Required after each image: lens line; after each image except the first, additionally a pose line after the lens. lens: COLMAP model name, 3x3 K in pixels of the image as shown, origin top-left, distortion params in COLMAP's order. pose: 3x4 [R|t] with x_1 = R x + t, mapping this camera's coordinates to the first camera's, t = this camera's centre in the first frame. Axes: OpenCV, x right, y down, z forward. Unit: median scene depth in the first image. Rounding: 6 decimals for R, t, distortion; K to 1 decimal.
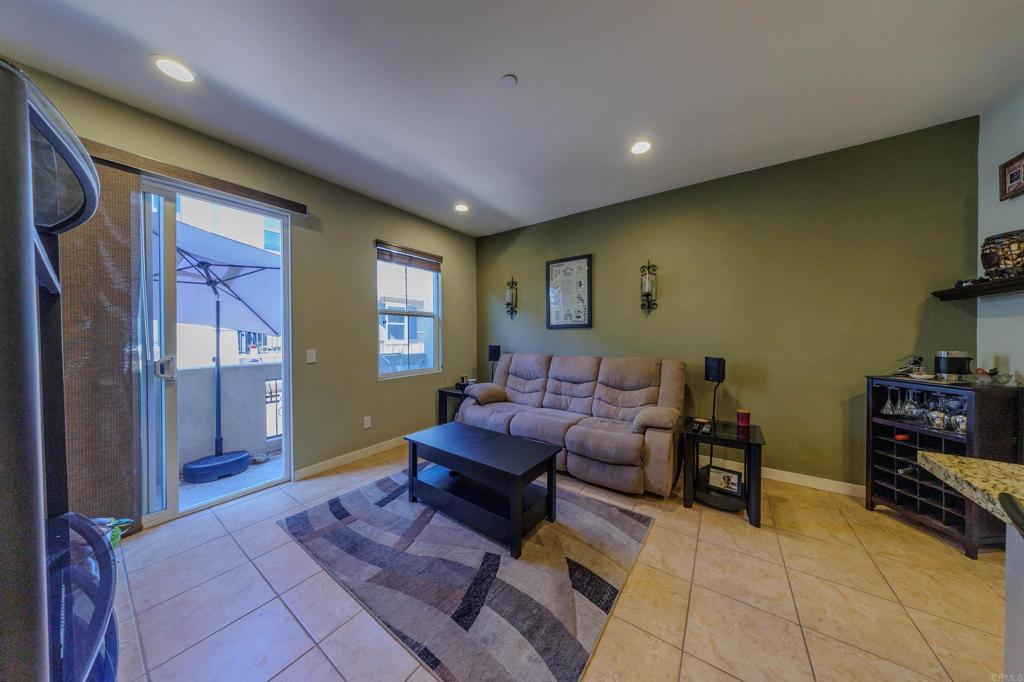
lens RADIAL K [[308.6, 0, 503.4], [0, 308.6, 338.6], [0, 0, 1]] dist [-0.004458, -0.000191]
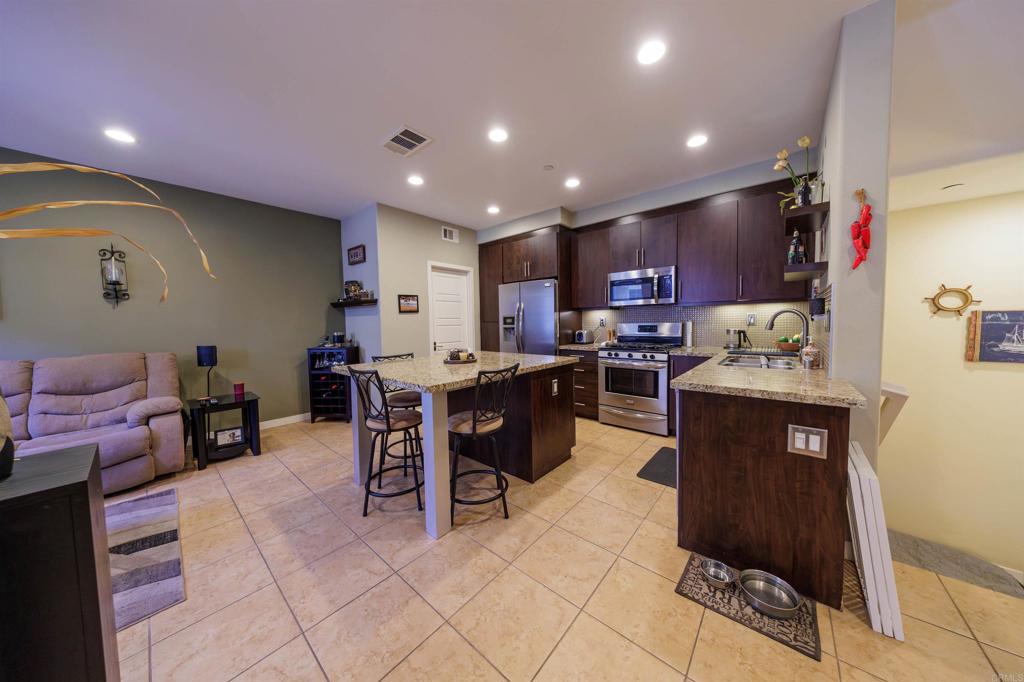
lens RADIAL K [[308.6, 0, 513.0], [0, 308.6, 336.5], [0, 0, 1]] dist [-0.004458, -0.000191]
pose [[0.083553, -0.047780, 0.995357, -0.441712], [0.027213, 0.998587, 0.045651, 0.004523], [-0.996132, 0.023272, 0.084735, -0.306995]]
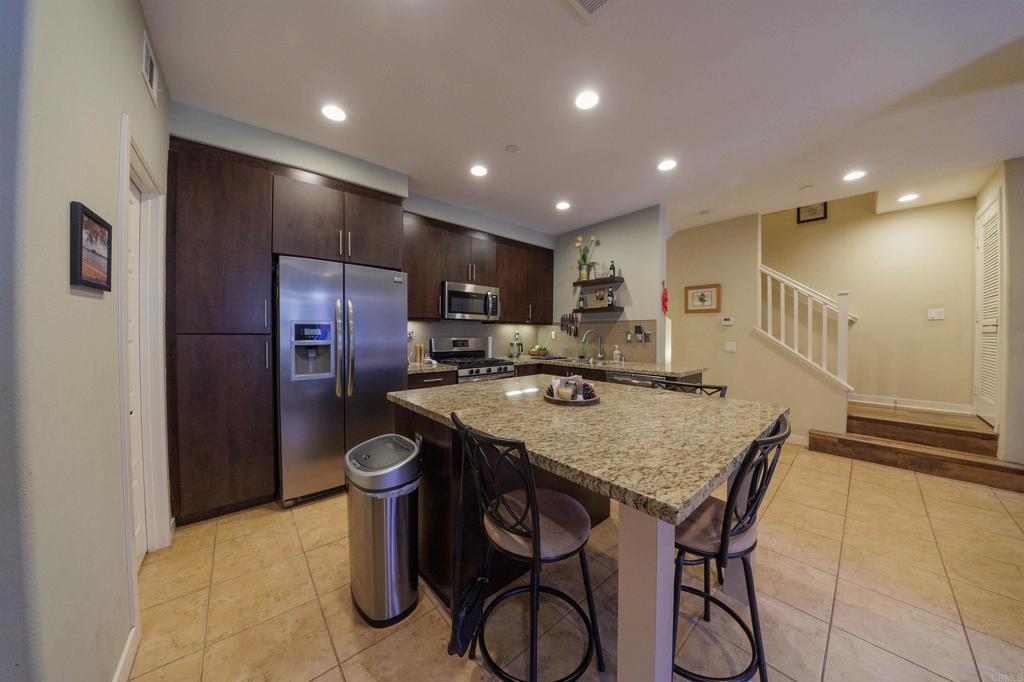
lens RADIAL K [[308.6, 0, 504.9], [0, 308.6, 337.4], [0, 0, 1]] dist [-0.004458, -0.000191]
pose [[-0.971219, -0.001458, 0.238185, 0.541566], [0.003095, 0.999820, 0.018743, -0.004544], [-0.238170, 0.018941, -0.971039, 0.573872]]
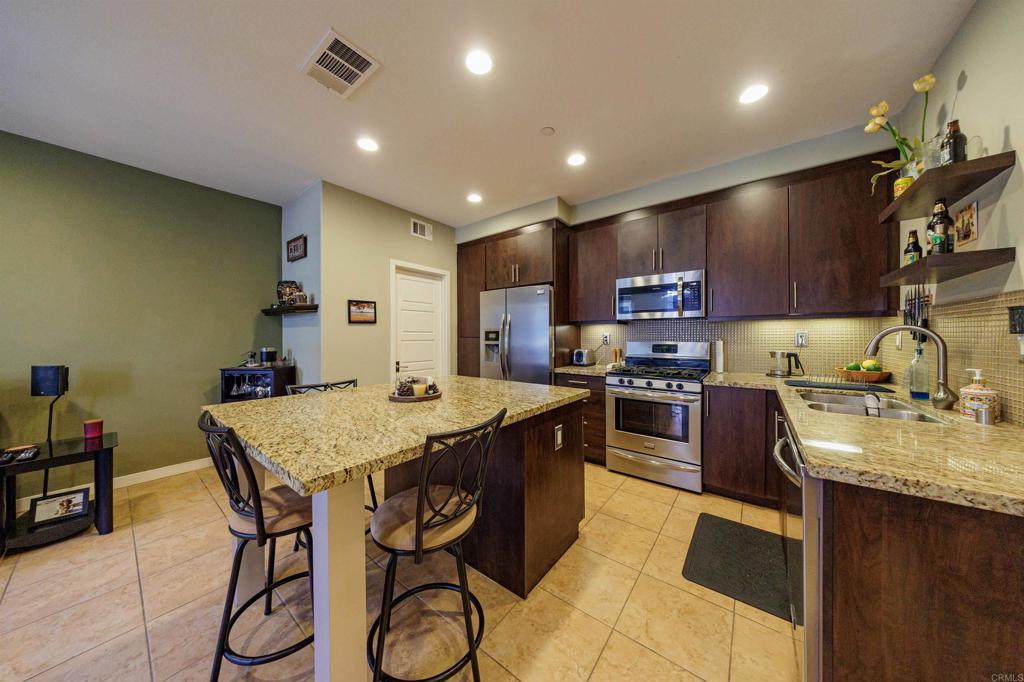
lens RADIAL K [[308.6, 0, 517.6], [0, 308.6, 338.3], [0, 0, 1]] dist [-0.004458, -0.000191]
pose [[0.017514, -0.003346, 0.999841, -0.105058], [0.011986, 0.999923, 0.003136, 0.001983], [-0.999775, 0.011929, 0.017553, -0.279814]]
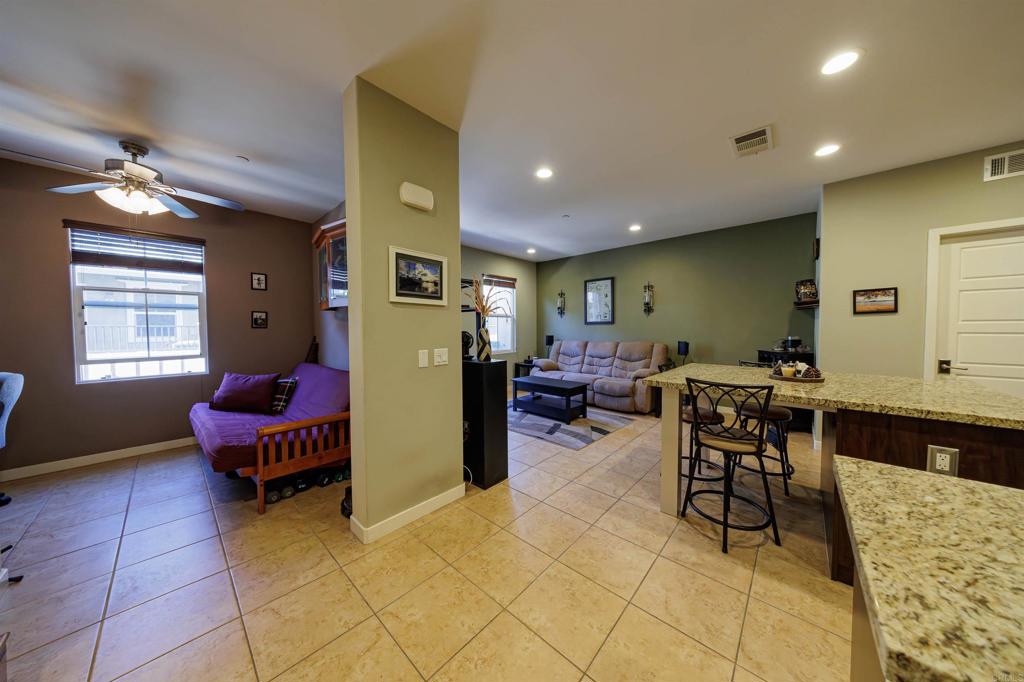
lens RADIAL K [[308.6, 0, 512.7], [0, 308.6, 337.3], [0, 0, 1]] dist [-0.004458, -0.000191]
pose [[0.994595, 0.001155, -0.103825, -0.092361], [0.000874, 0.999810, 0.019495, 0.004176], [0.103827, -0.019480, 0.994405, -0.930437]]
